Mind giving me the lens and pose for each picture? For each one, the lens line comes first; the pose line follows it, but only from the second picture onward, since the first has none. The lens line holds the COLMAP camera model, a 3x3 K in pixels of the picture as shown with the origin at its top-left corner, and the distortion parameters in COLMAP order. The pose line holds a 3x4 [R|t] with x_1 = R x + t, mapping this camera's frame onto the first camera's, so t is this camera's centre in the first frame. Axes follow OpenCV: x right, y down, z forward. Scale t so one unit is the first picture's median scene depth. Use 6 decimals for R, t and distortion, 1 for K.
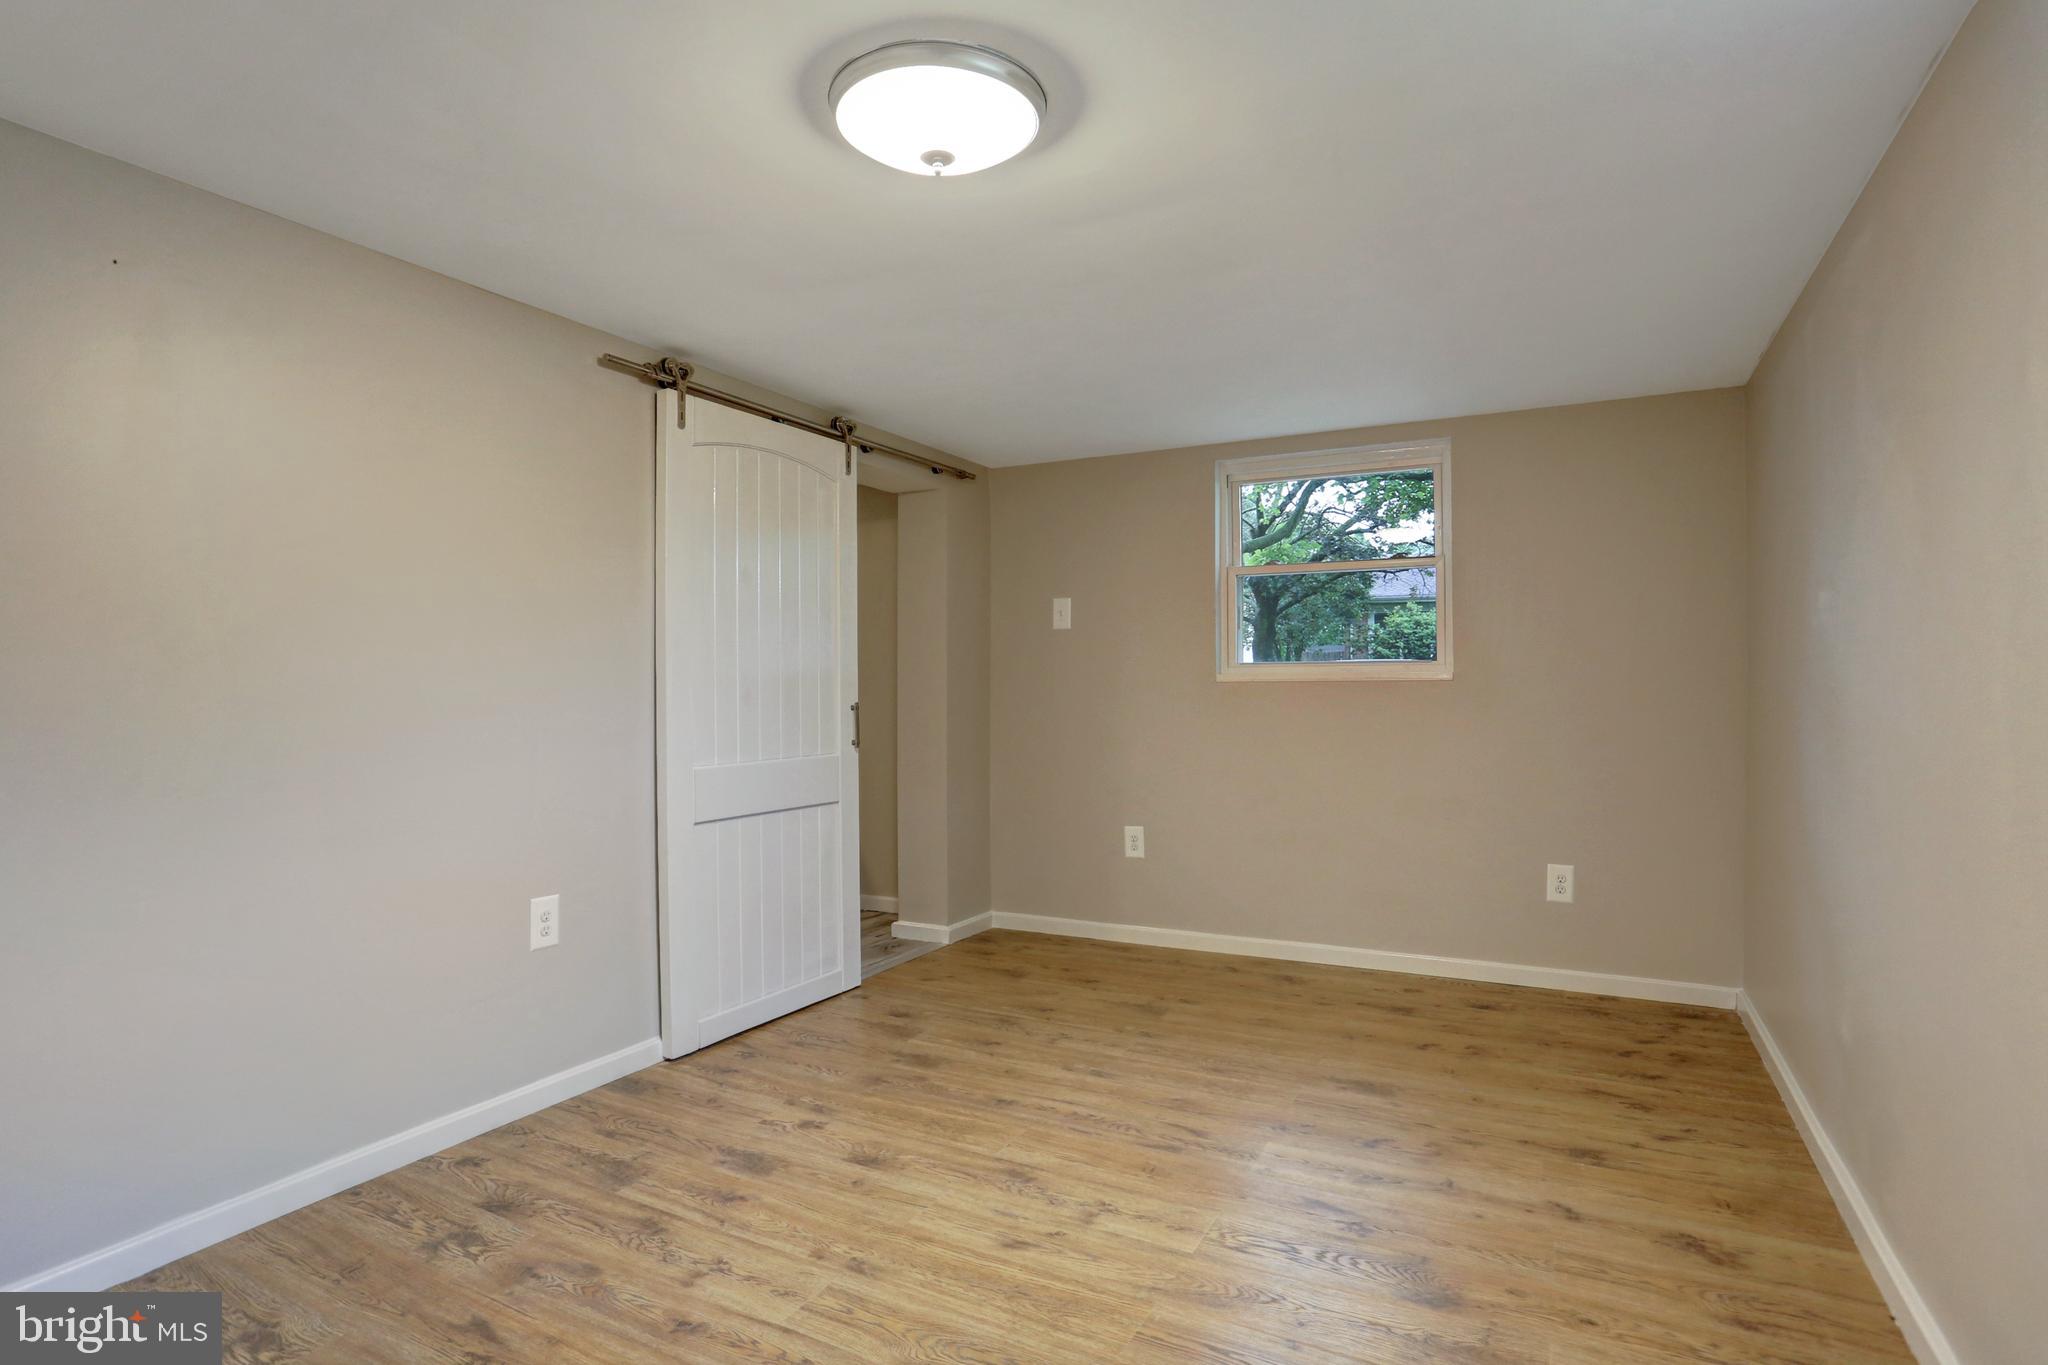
lens RADIAL K [[1043.3, 0, 1002.0], [0, 1043.3, 674.3], [0, 0, 1]] dist [-0.068546, 0.028208]
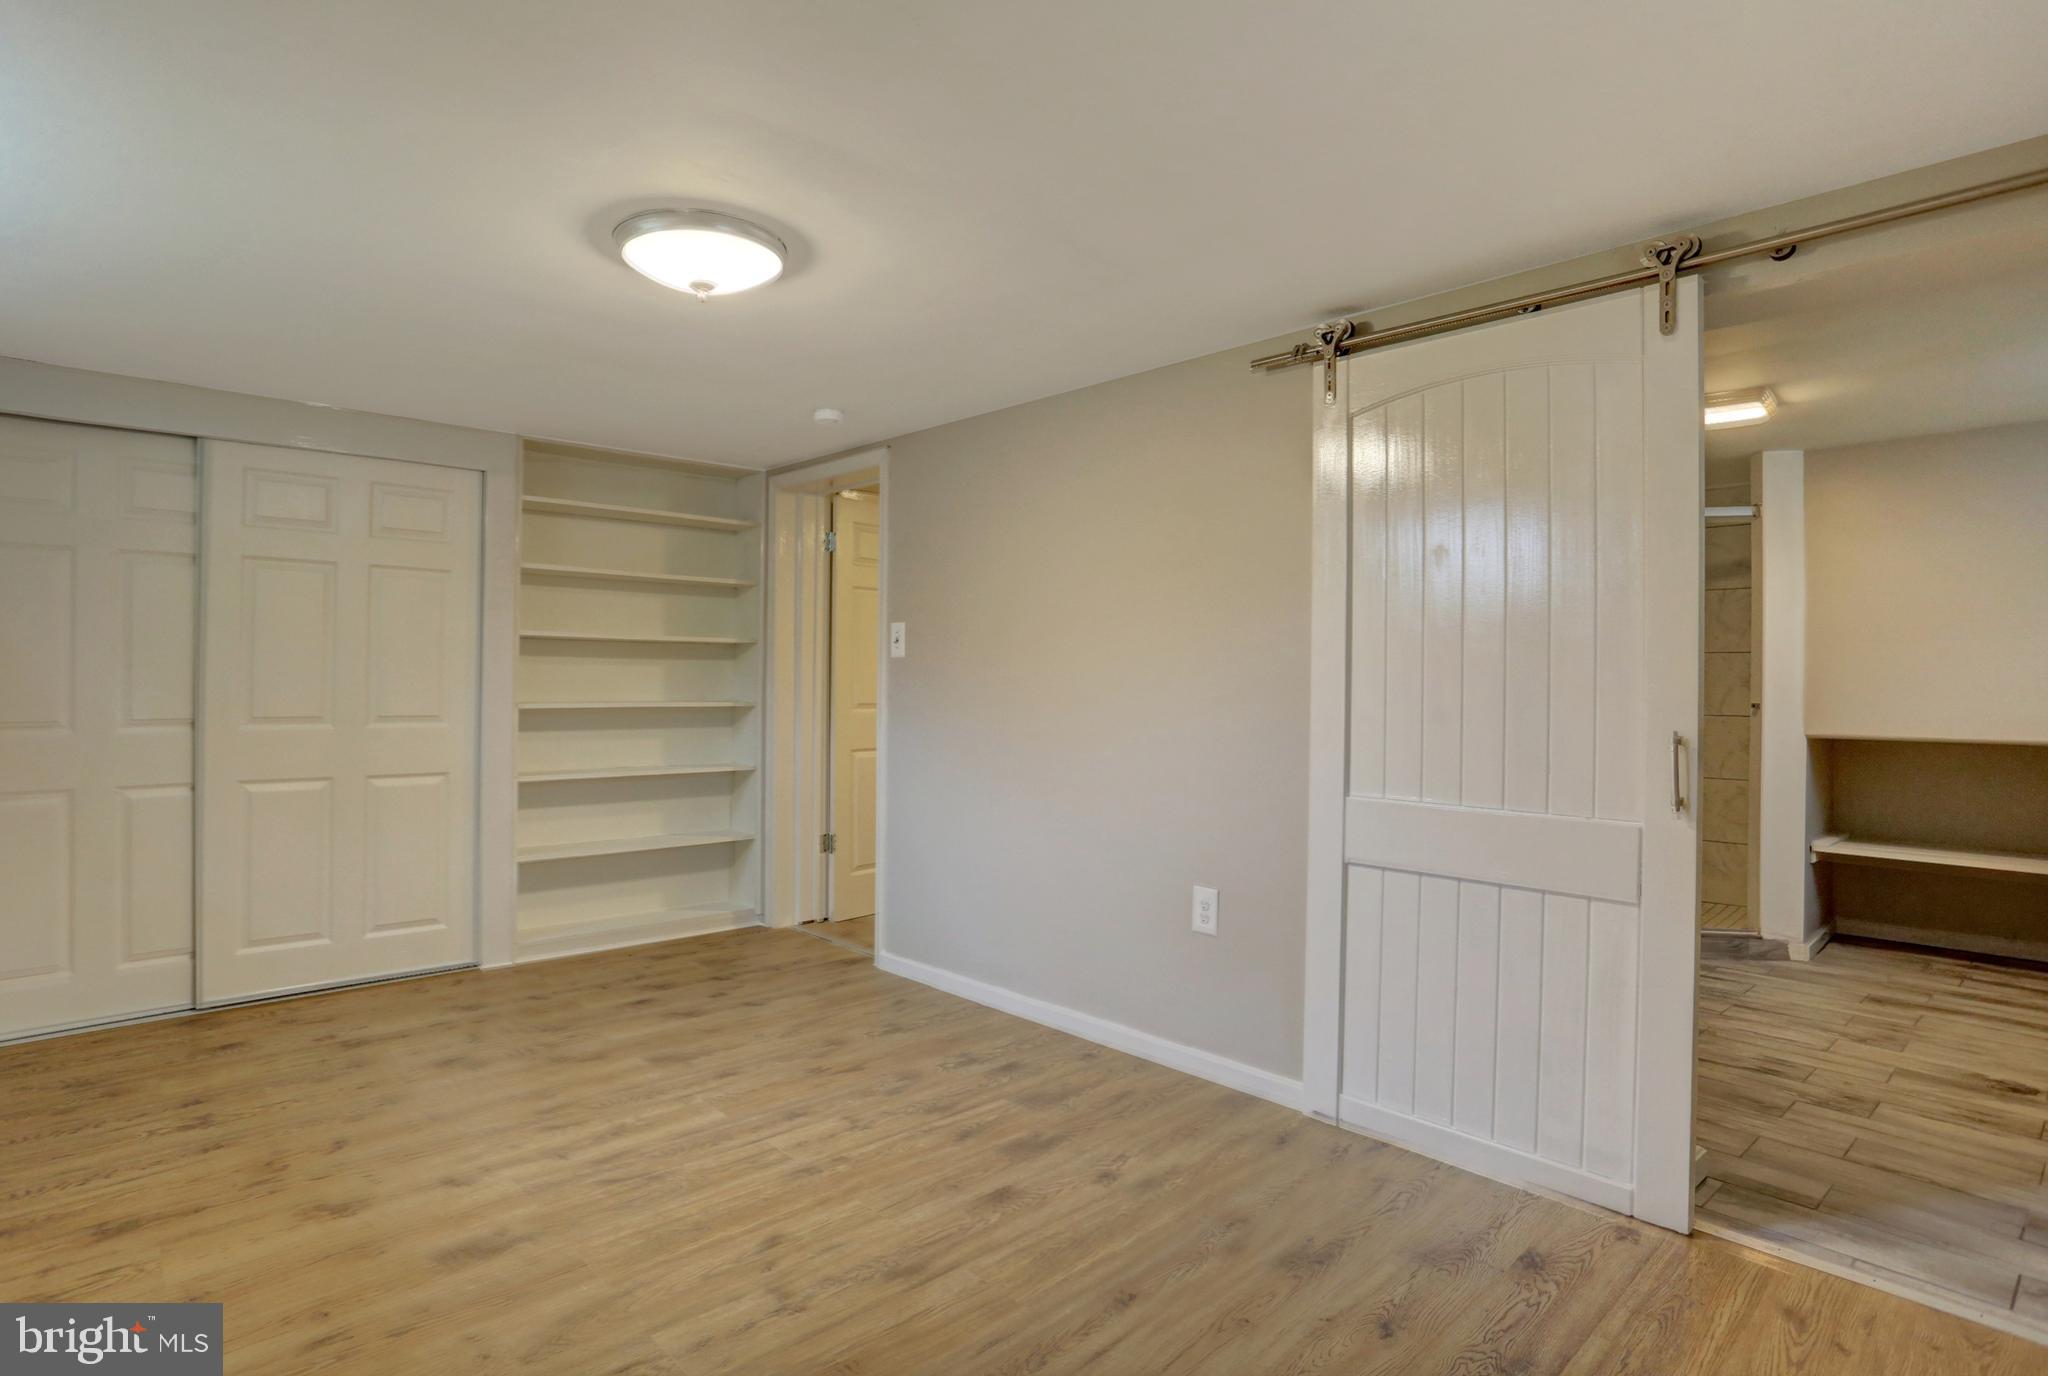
lens RADIAL K [[1043.3, 0, 1013.5], [0, 1043.3, 681.8], [0, 0, 1]] dist [-0.068546, 0.028208]
pose [[-0.304723, 0.002883, -0.952437, 0.734406], [0.009003, 0.999959, 0.000147, -0.006698], [0.952399, -0.008530, -0.304736, 1.236722]]
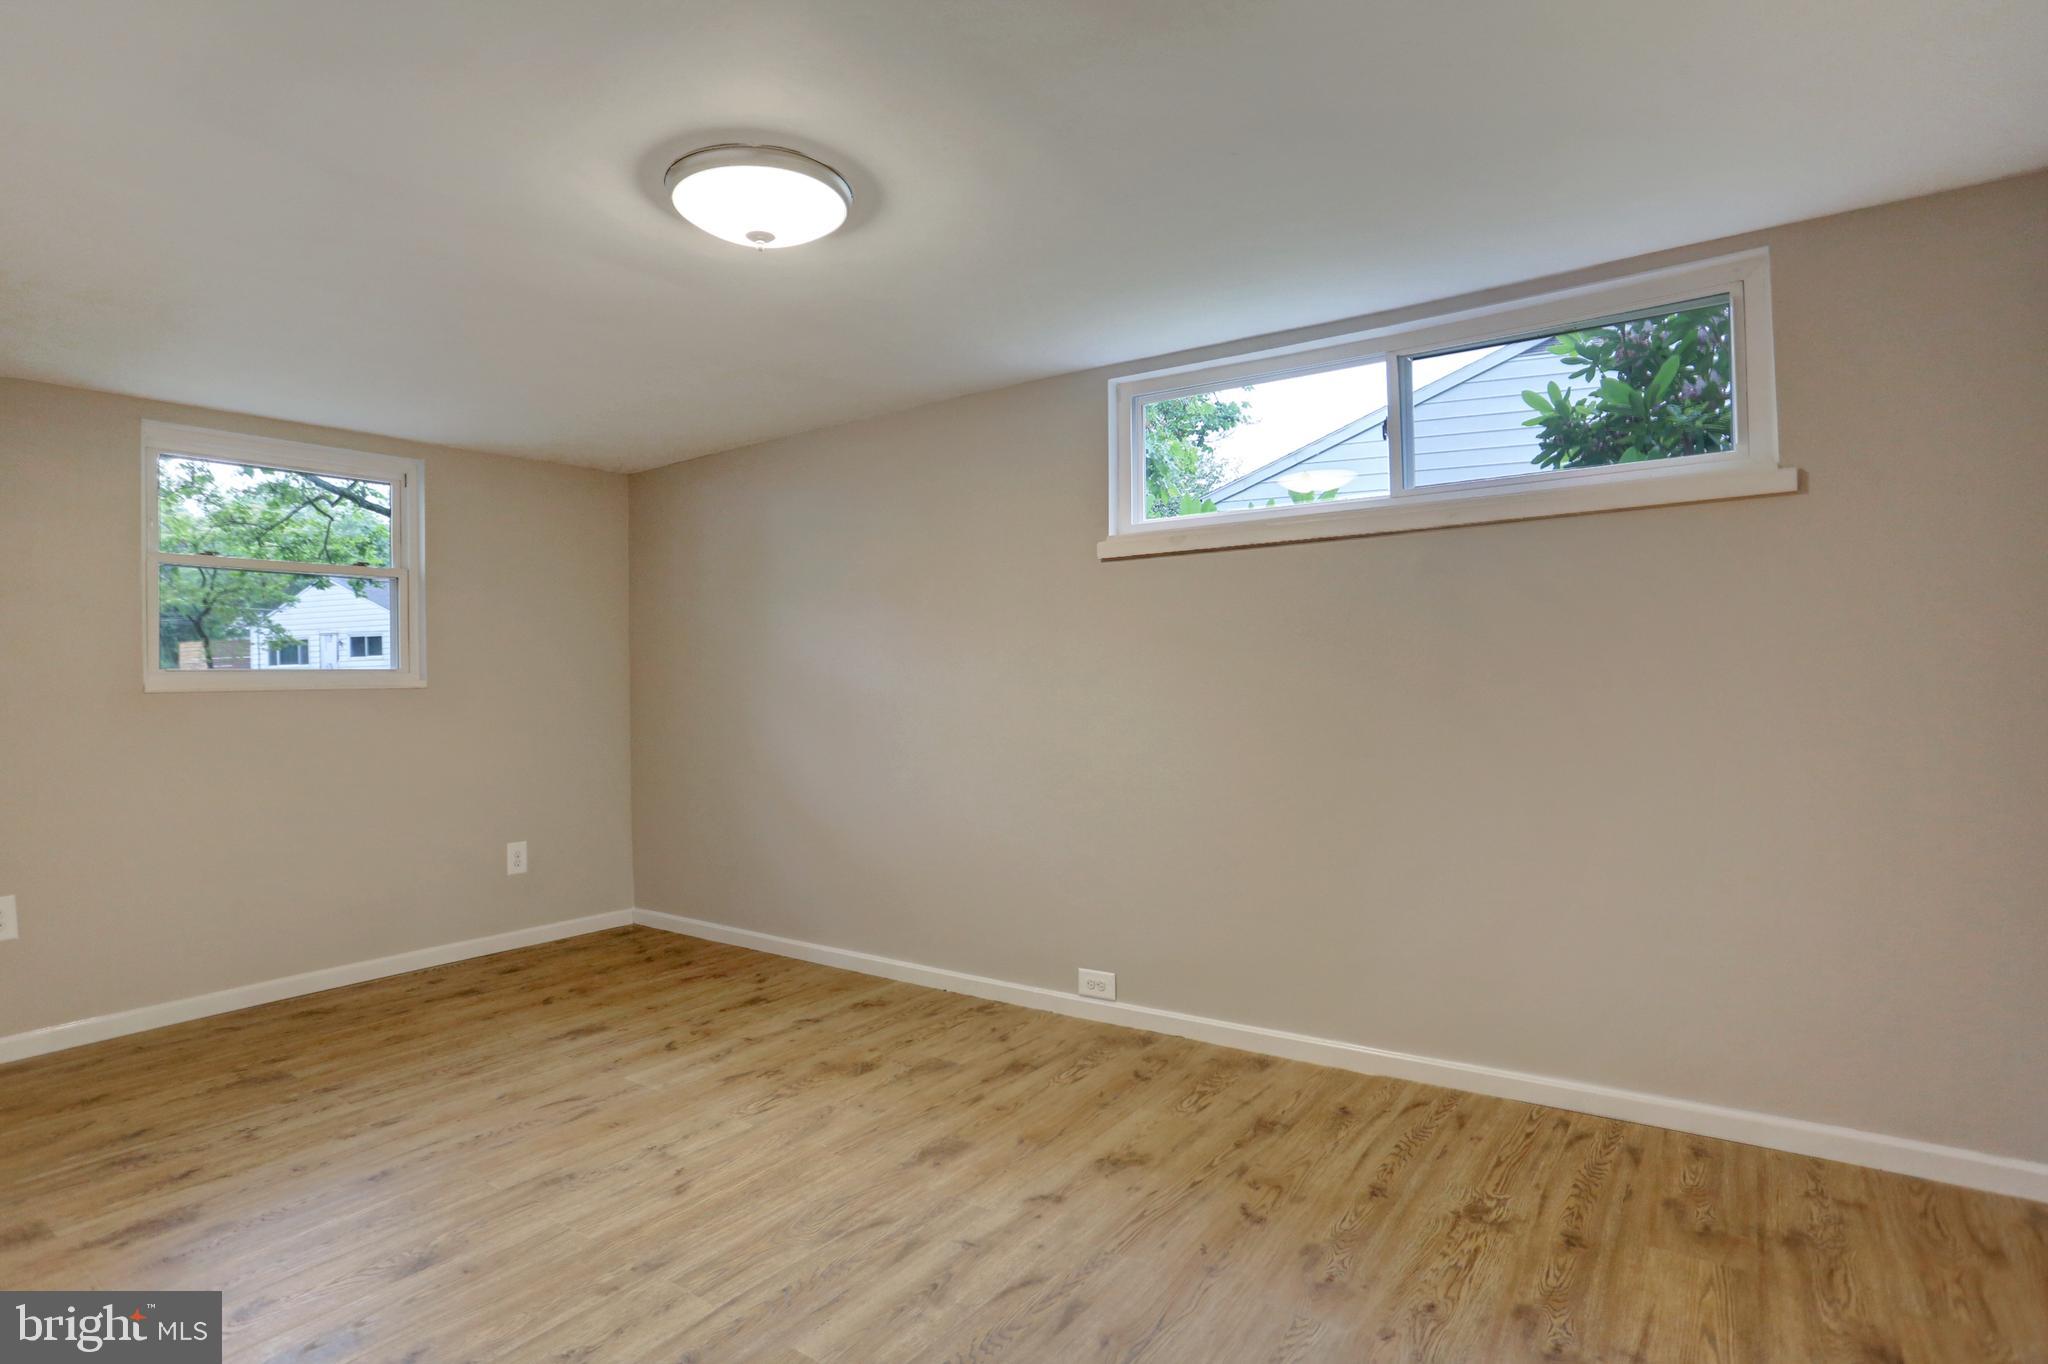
lens RADIAL K [[1043.3, 0, 1019.1], [0, 1043.3, 681.6], [0, 0, 1]] dist [-0.068546, 0.028208]
pose [[0.125945, 0.001251, 0.992036, -0.829780], [0.008346, 0.999962, -0.002321, 0.008436], [-0.992002, 0.008572, 0.125929, 0.390211]]
